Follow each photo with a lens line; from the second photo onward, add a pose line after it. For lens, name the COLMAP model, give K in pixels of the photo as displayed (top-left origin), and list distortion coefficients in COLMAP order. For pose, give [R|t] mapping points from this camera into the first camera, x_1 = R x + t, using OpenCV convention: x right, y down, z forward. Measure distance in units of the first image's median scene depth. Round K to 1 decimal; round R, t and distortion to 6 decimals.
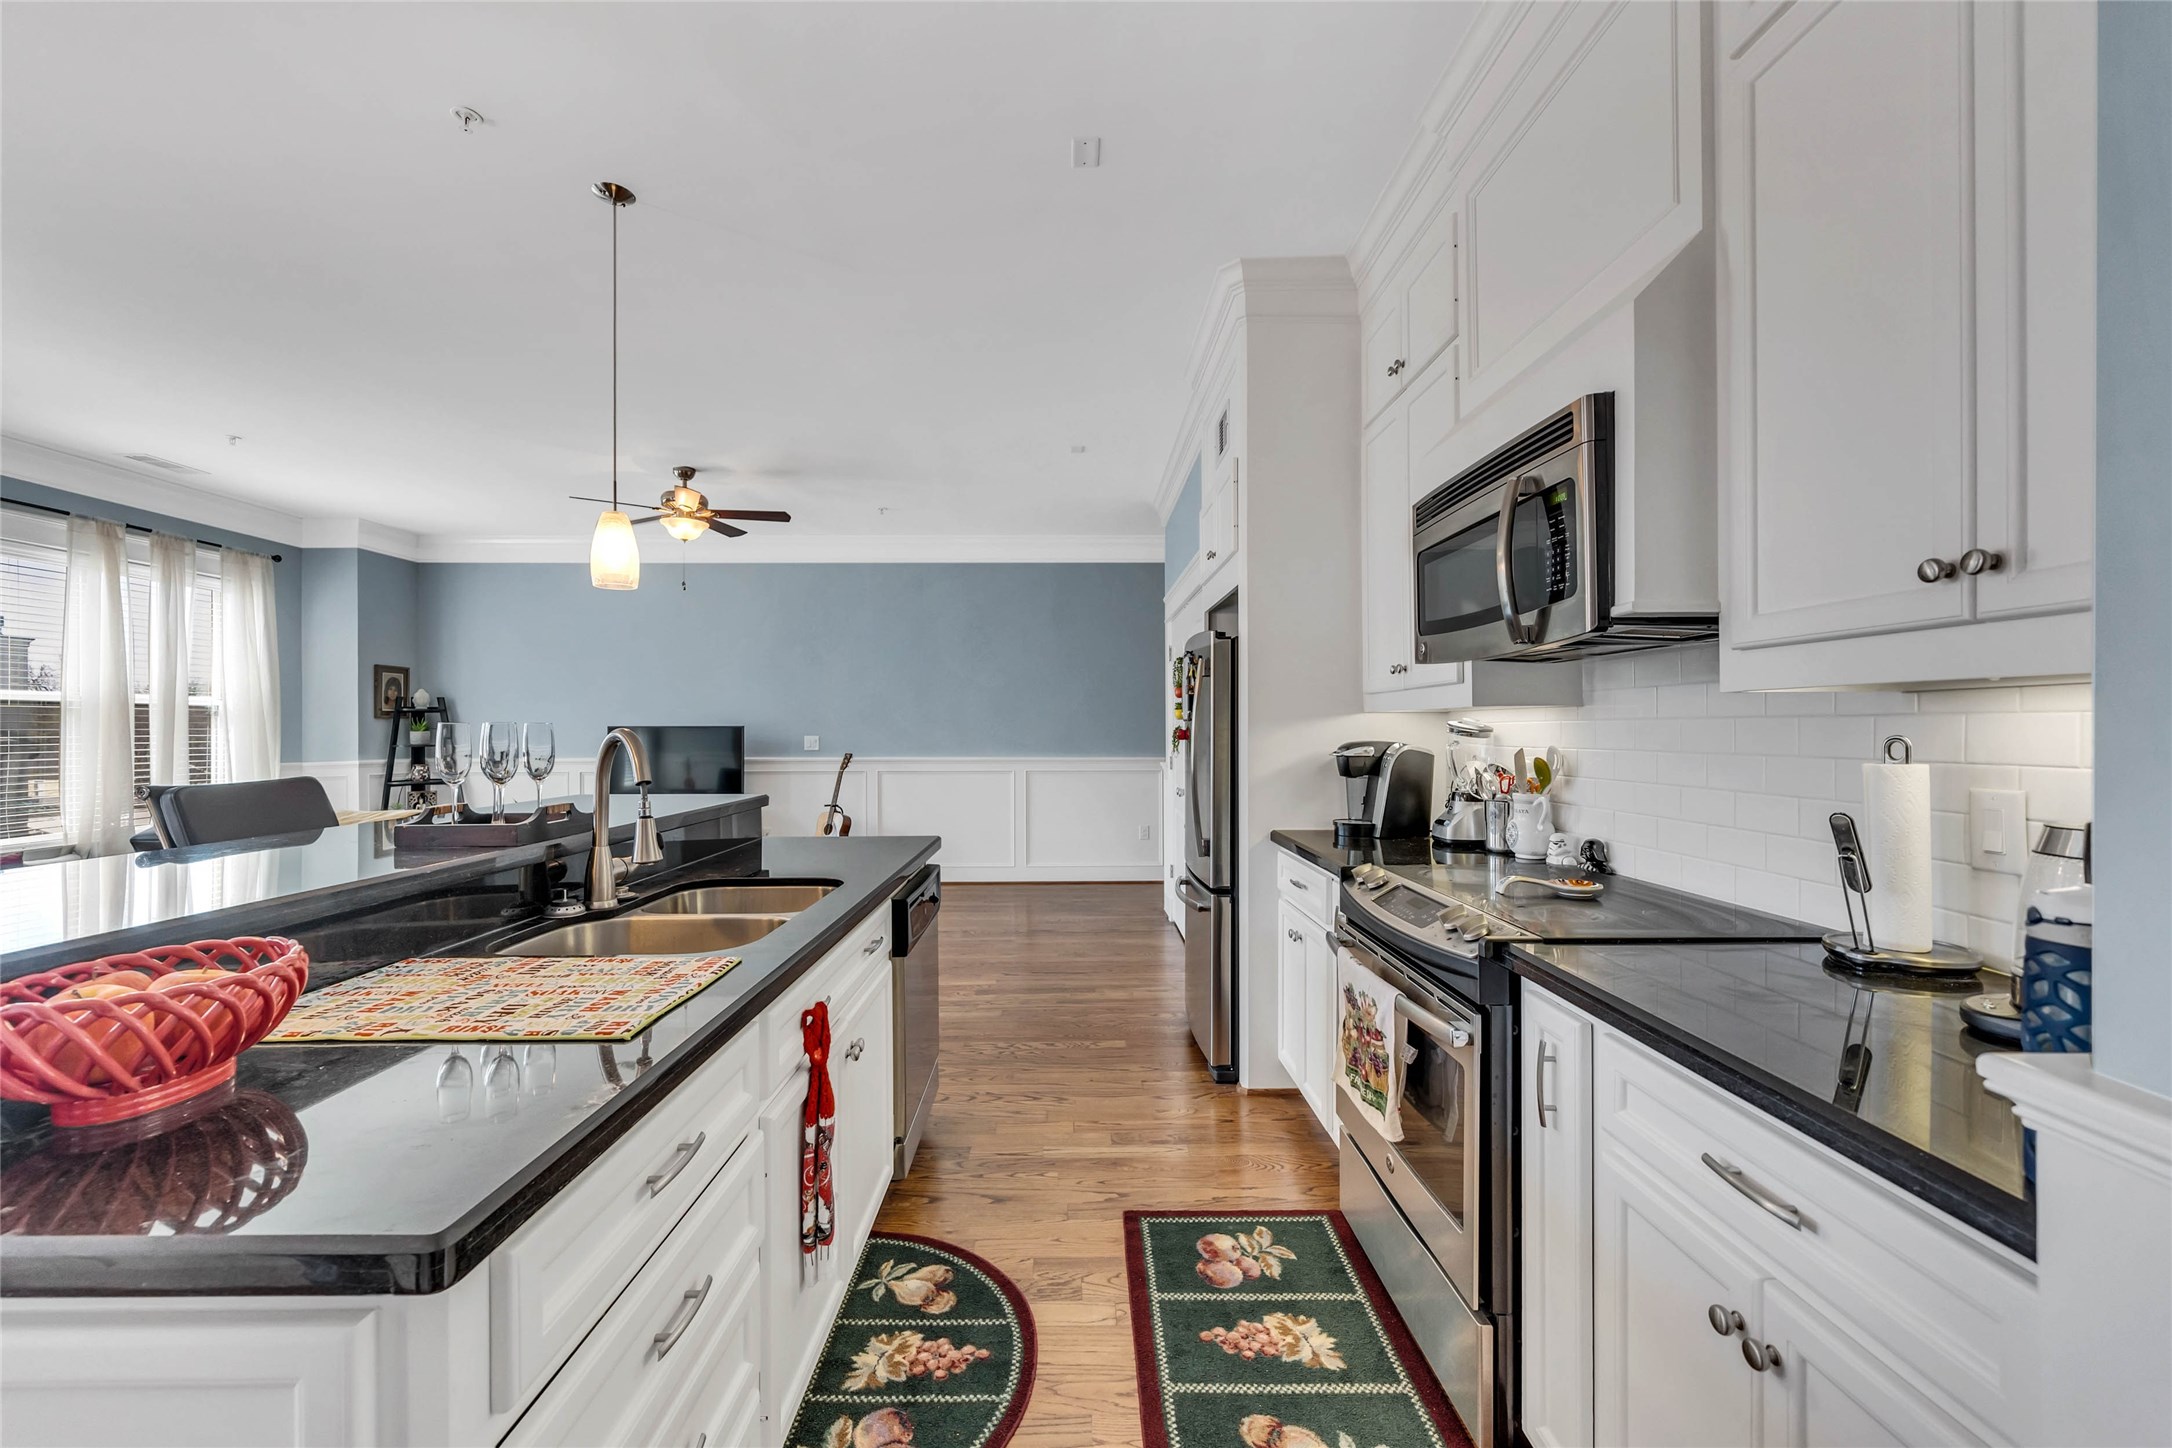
lens RADIAL K [[849.0, 0, 1079.1], [0, 849.0, 724.2], [0, 0, 1]] dist [0.000678, 0.000511]
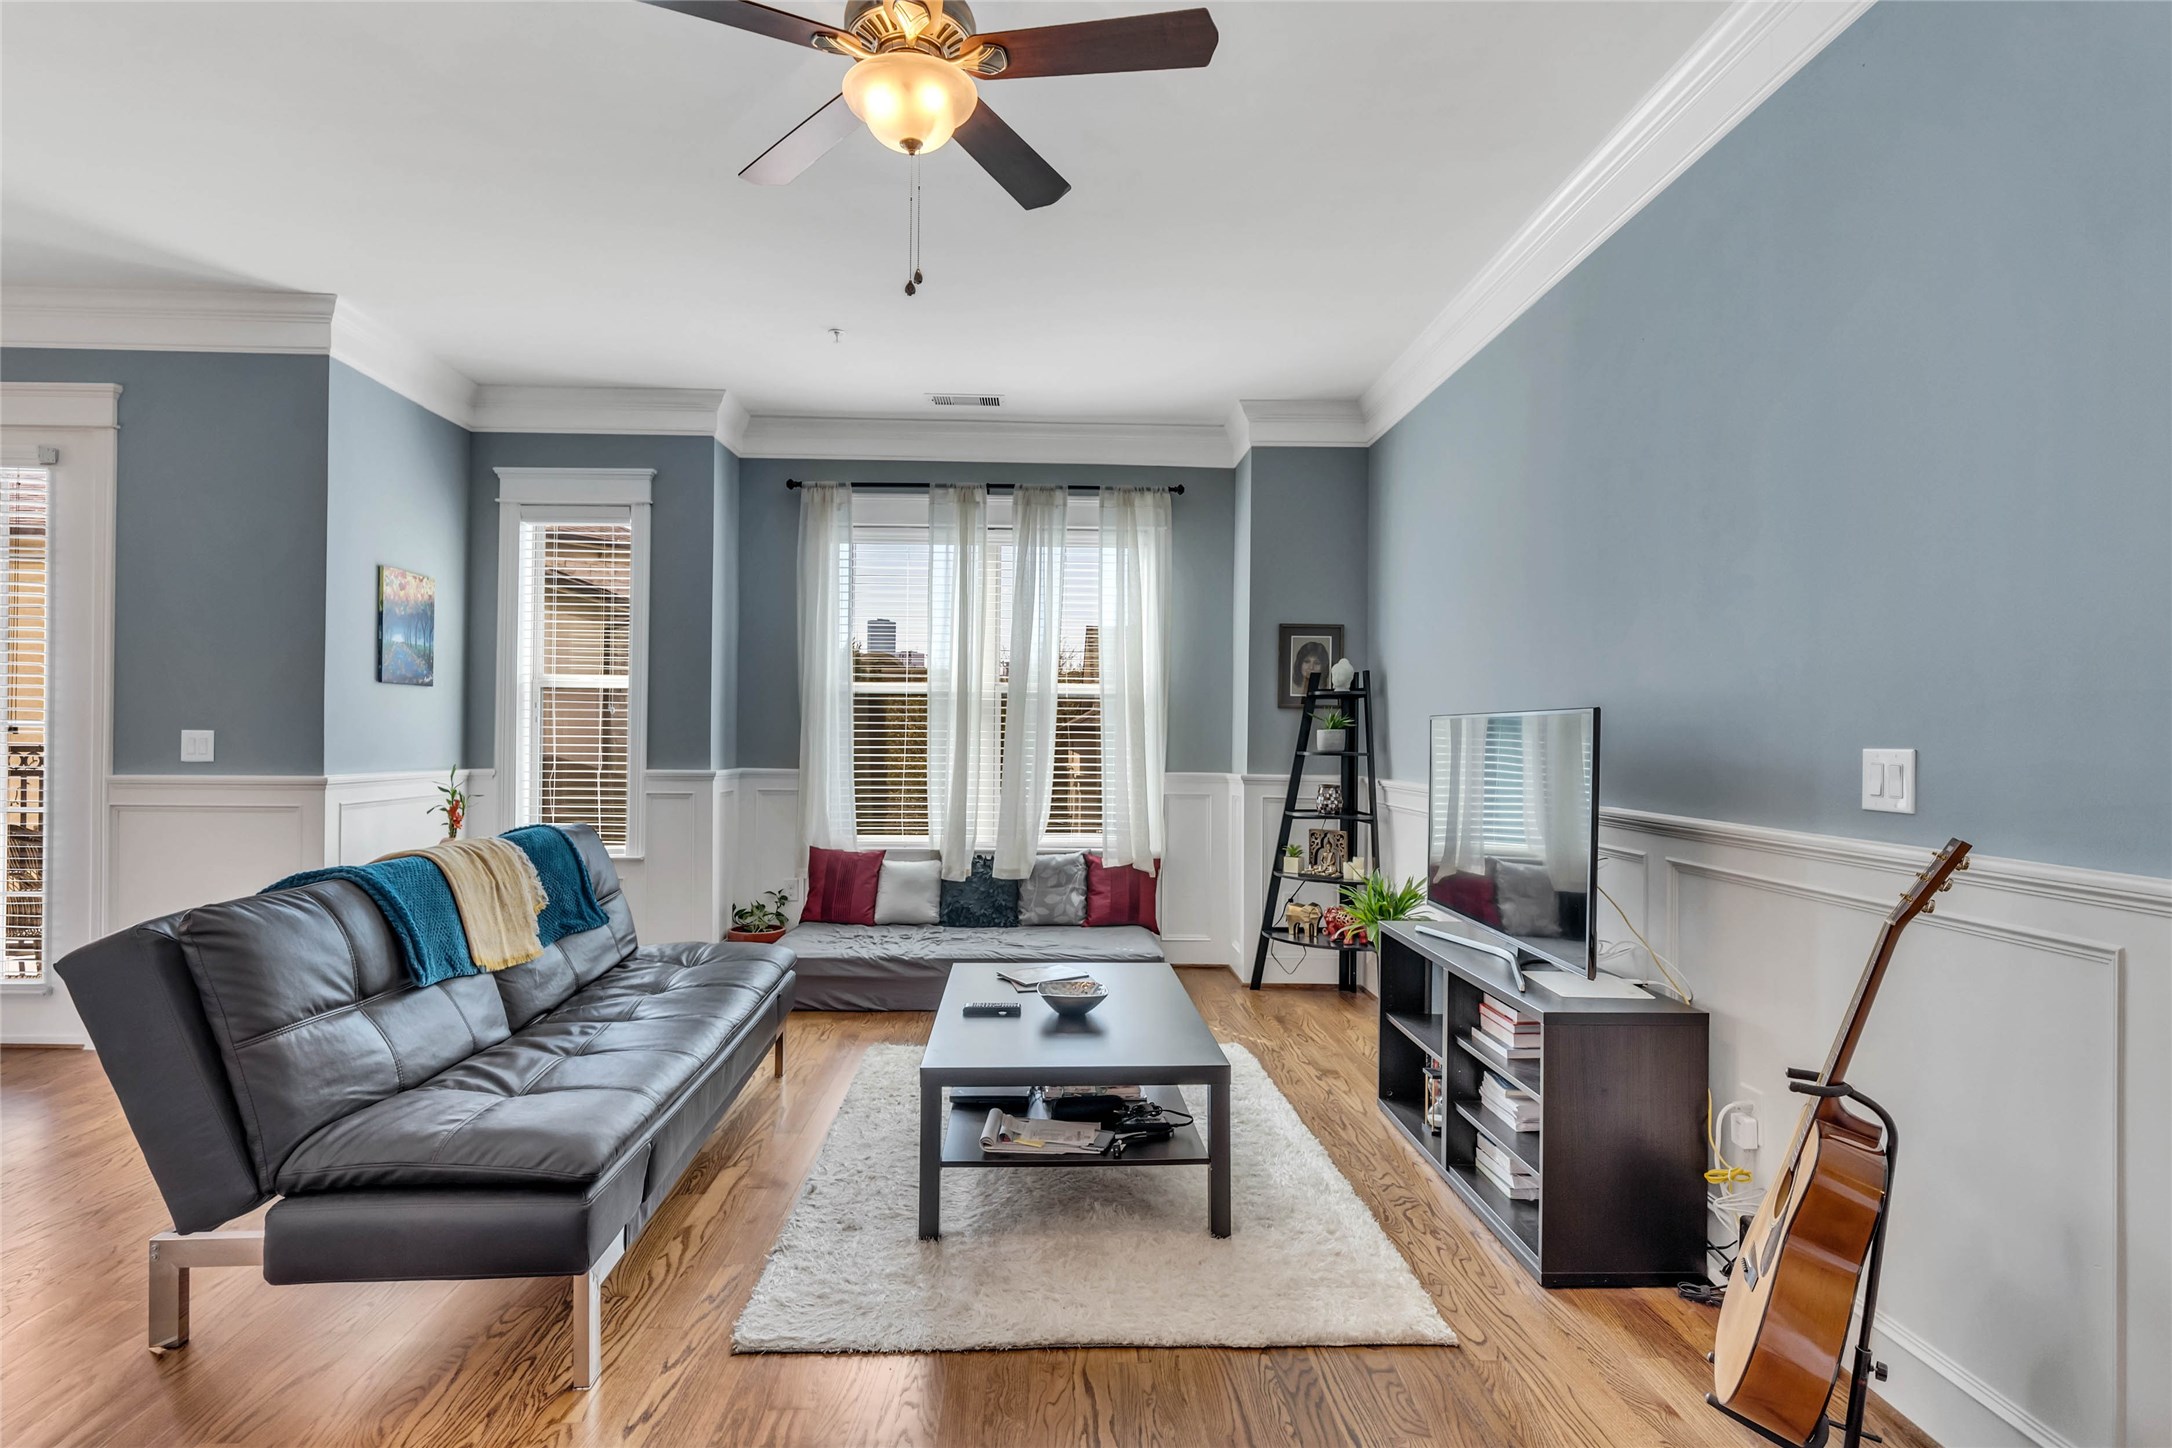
lens RADIAL K [[1071.0, 0, 1069.8], [0, 1071.0, 730.5], [0, 0, 1]] dist [0.004370, 0.000583]
pose [[0.004808, -0.003626, -0.999982, -0.039770], [-0.002043, 0.999991, -0.003636, 0.015152], [0.999986, 0.002060, 0.004800, 1.014693]]
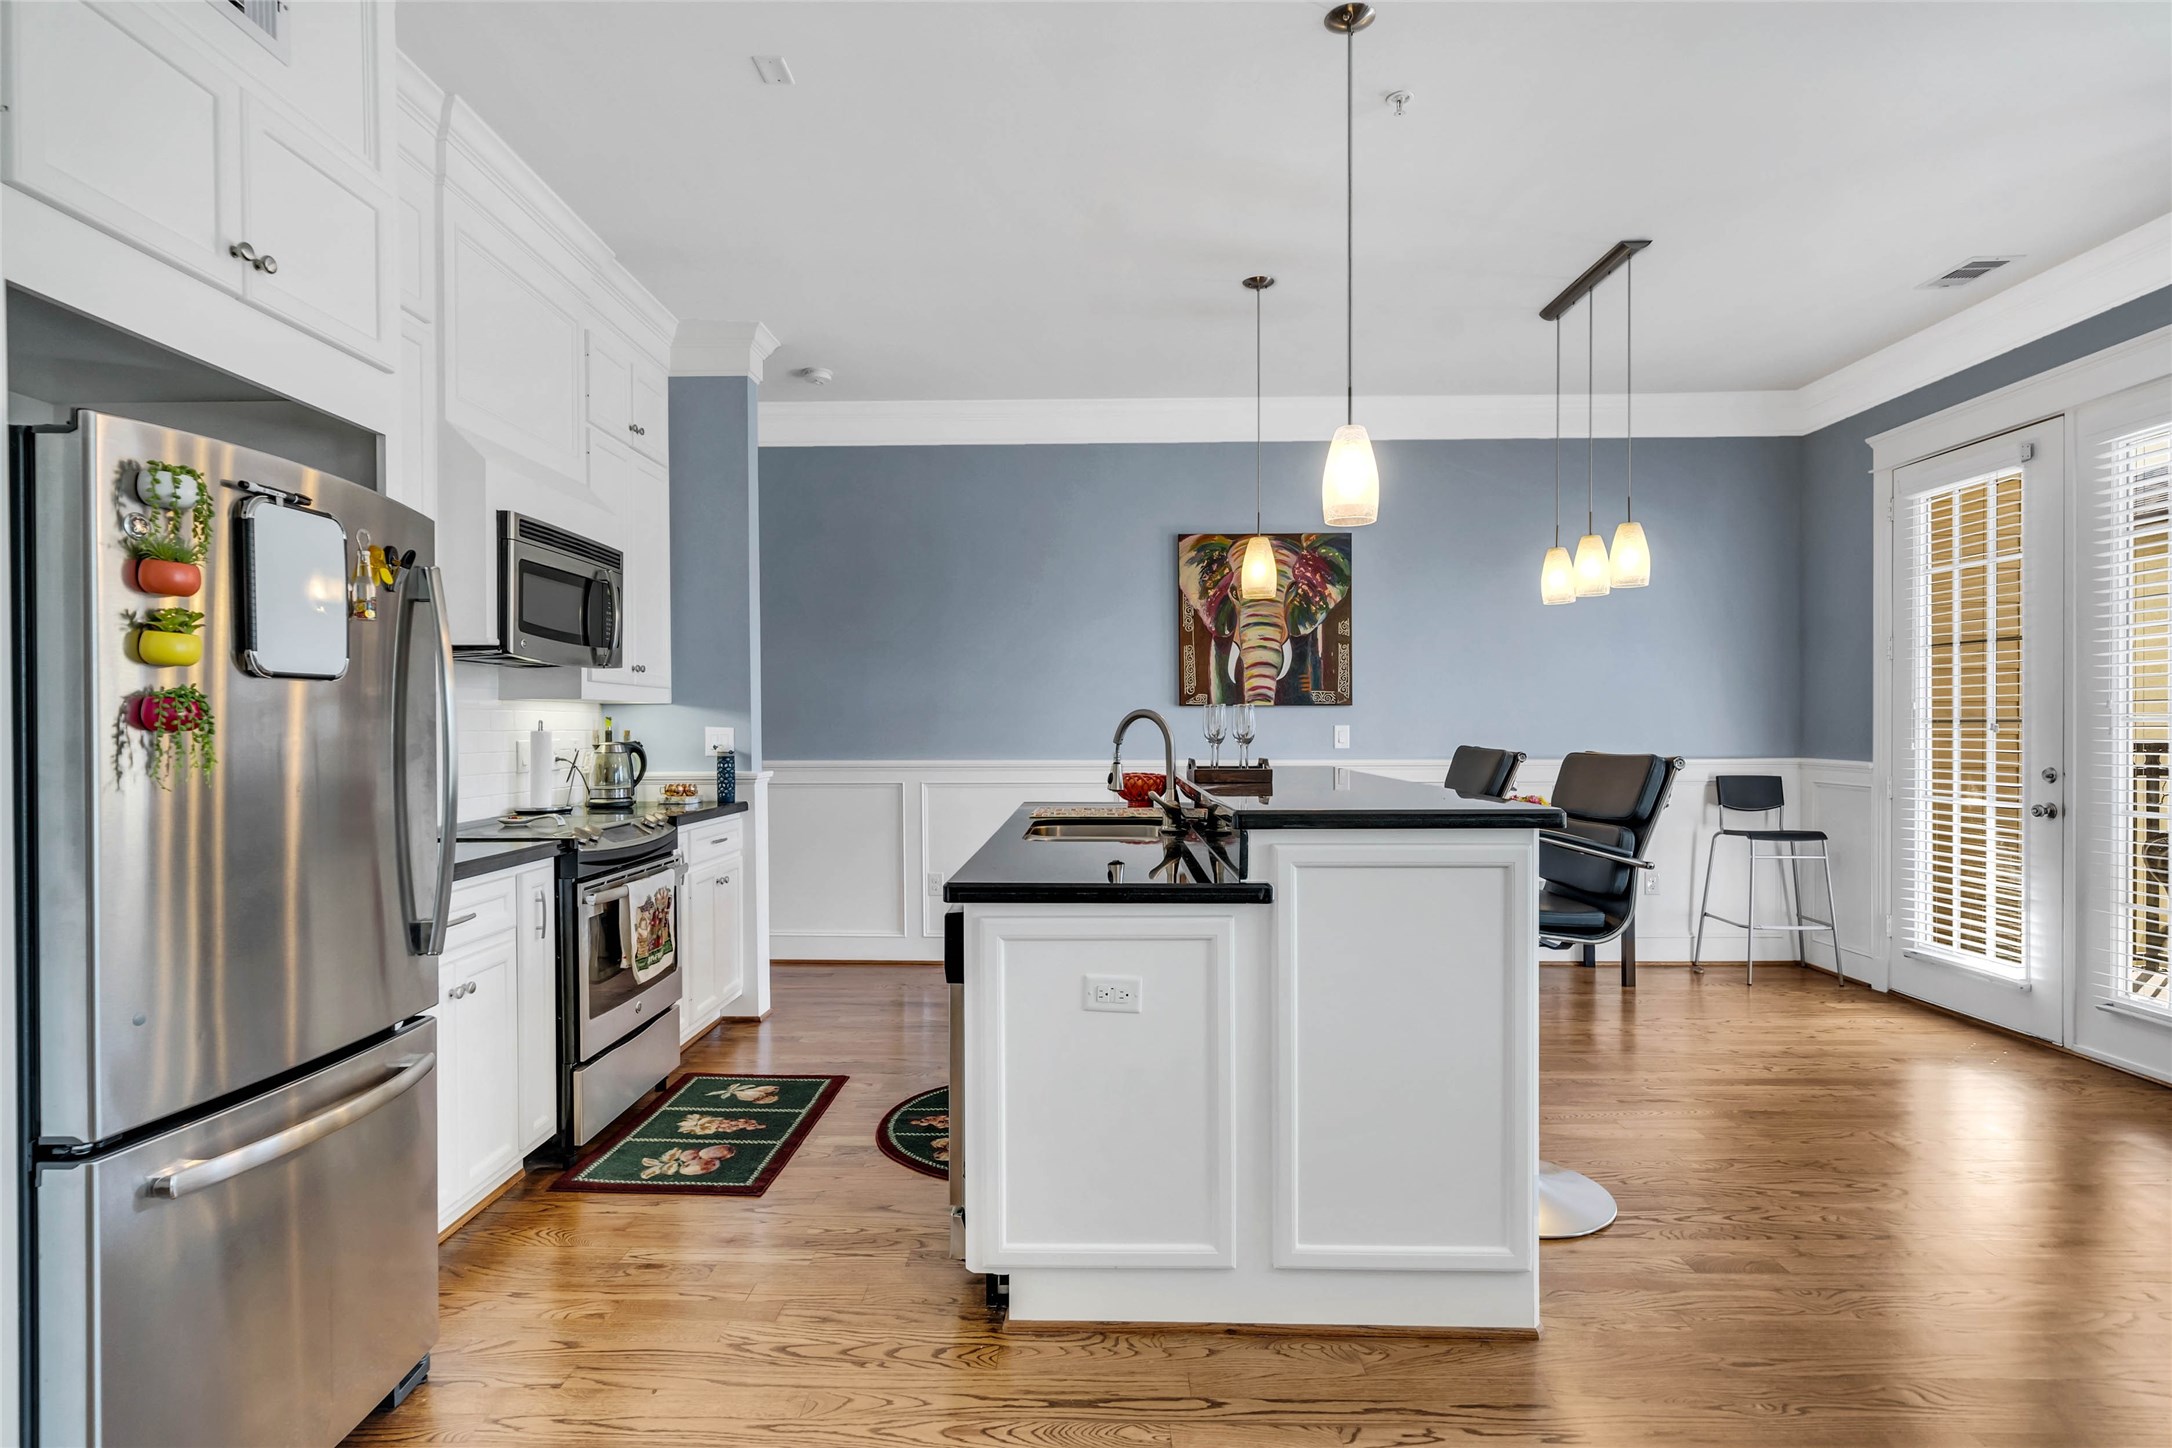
lens RADIAL K [[1112.8, 0, 1073.1], [0, 1112.8, 736.0], [0, 0, 1]] dist [0.004438, 0.000418]
pose [[-0.999385, 0.004361, 0.034799, -0.148725], [0.004440, 0.999988, 0.002184, 0.015472], [-0.034789, 0.002338, -0.999392, 0.945892]]
